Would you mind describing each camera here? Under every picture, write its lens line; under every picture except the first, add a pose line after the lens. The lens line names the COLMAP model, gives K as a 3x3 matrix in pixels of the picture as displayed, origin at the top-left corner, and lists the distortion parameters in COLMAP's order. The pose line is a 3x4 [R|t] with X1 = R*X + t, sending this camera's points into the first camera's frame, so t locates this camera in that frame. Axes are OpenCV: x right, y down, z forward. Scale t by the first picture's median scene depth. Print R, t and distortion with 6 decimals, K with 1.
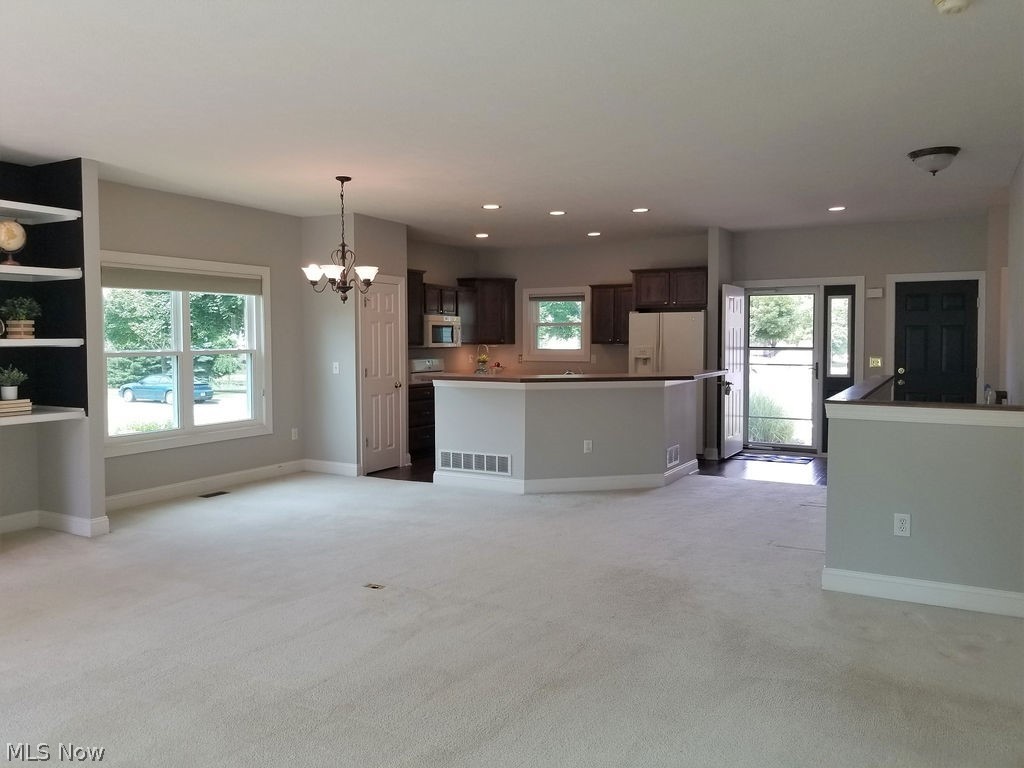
lens RADIAL K [[784.9, 0, 471.6], [0, 784.9, 369.4], [0, 0, 1]] dist [0.003177, -0.002412]
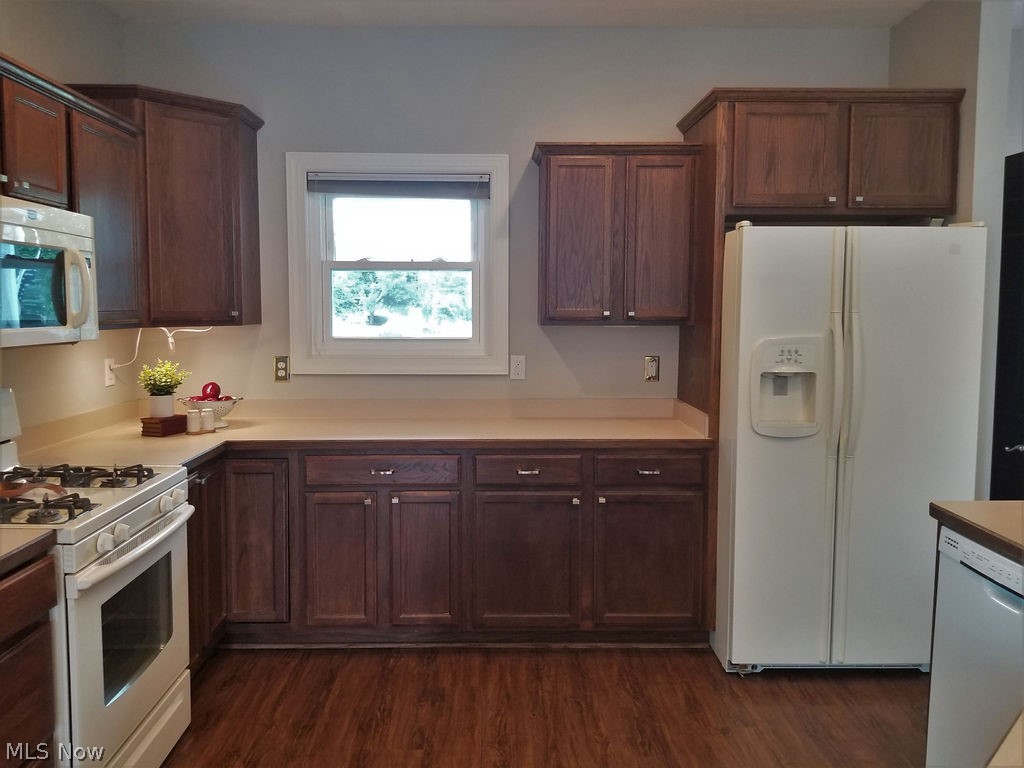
lens RADIAL K [[815.3, 0, 498.1], [0, 815.3, 360.8], [0, 0, 1]] dist [0.086419, -0.137586]
pose [[0.848672, -0.029668, 0.528086, -0.045583], [0.014663, 0.999362, 0.032579, -0.029507], [-0.528715, -0.019906, 0.848566, 0.732685]]
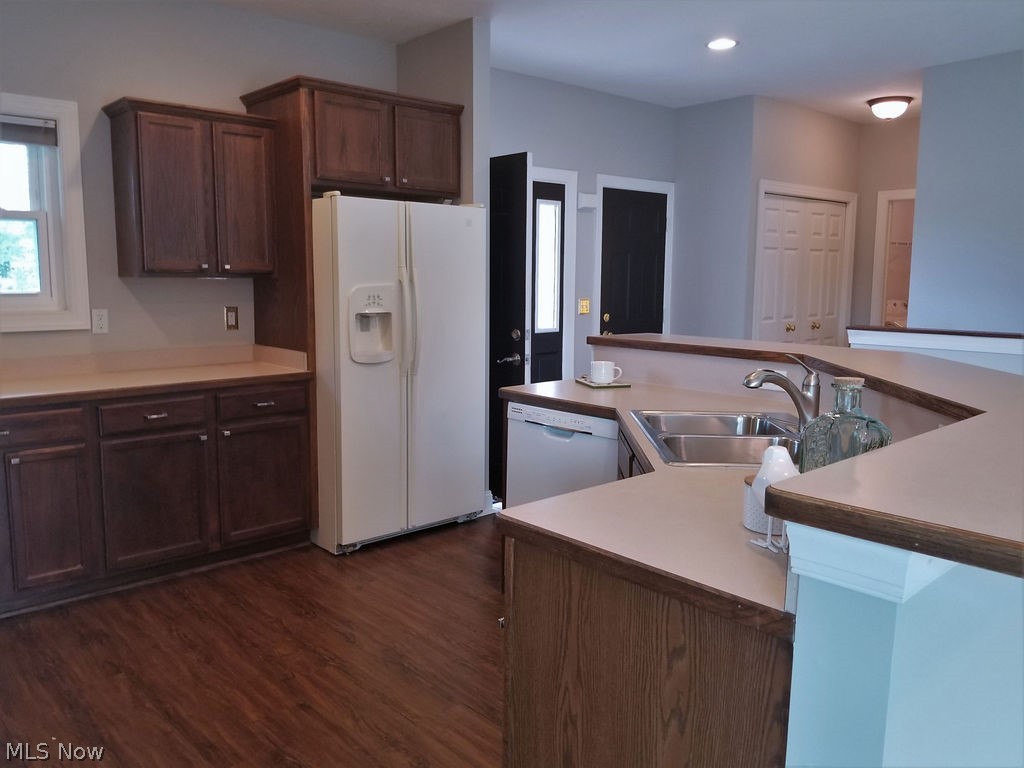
lens RADIAL K [[802.8, 0, 508.5], [0, 802.8, 376.2], [0, 0, 1]] dist [0.075598, -0.115674]
pose [[0.287356, -0.114362, 0.950972, -0.143382], [0.031700, 0.993438, 0.109890, -0.024024], [-0.957299, -0.001431, 0.289095, 0.760619]]
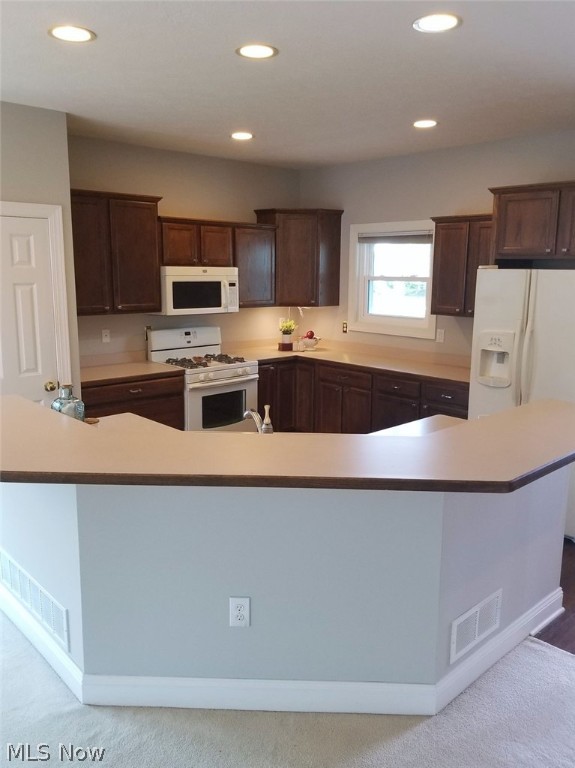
lens RADIAL K [[611.5, 0, 299.0], [0, 611.5, 373.3], [0, 0, 1]] dist [0.086419, -0.137586]
pose [[0.965325, 0.057040, -0.254744, 0.182528], [-0.021941, 0.990112, 0.138555, -0.052684], [0.260129, -0.128162, 0.957031, 0.506949]]
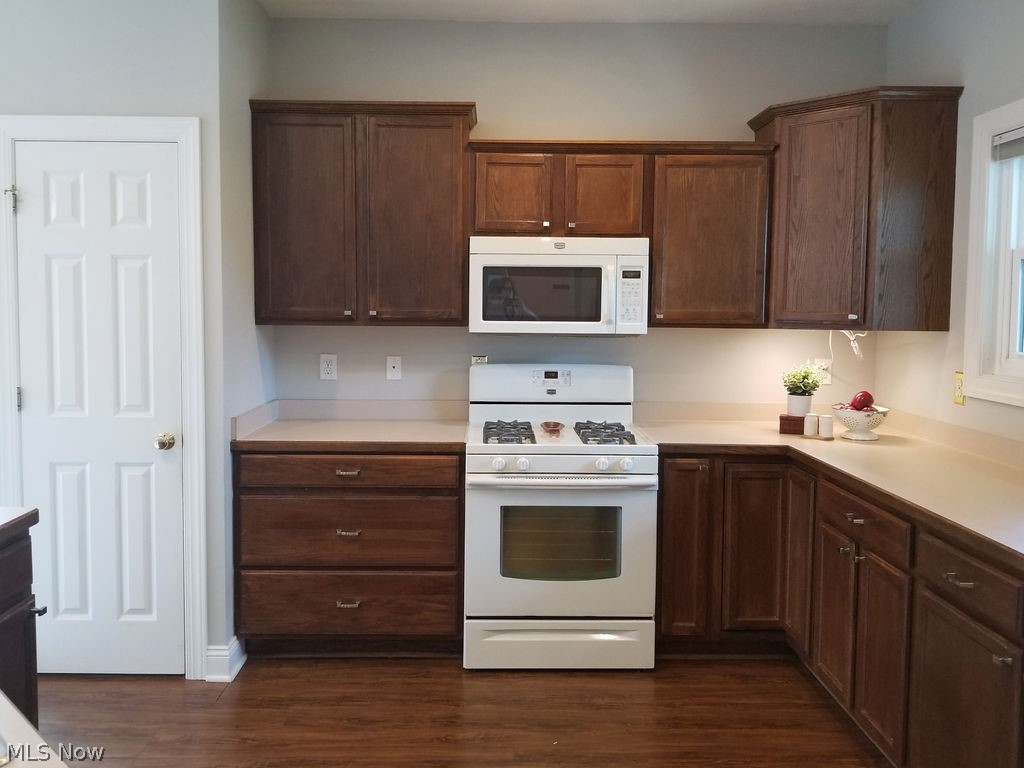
lens RADIAL K [[815.3, 0, 498.1], [0, 815.3, 360.8], [0, 0, 1]] dist [0.086419, -0.137586]
pose [[0.526686, 0.064215, -0.847631, 0.239780], [-0.041497, 0.997896, 0.049814, -0.033133], [0.849047, 0.008937, 0.528242, 0.798722]]
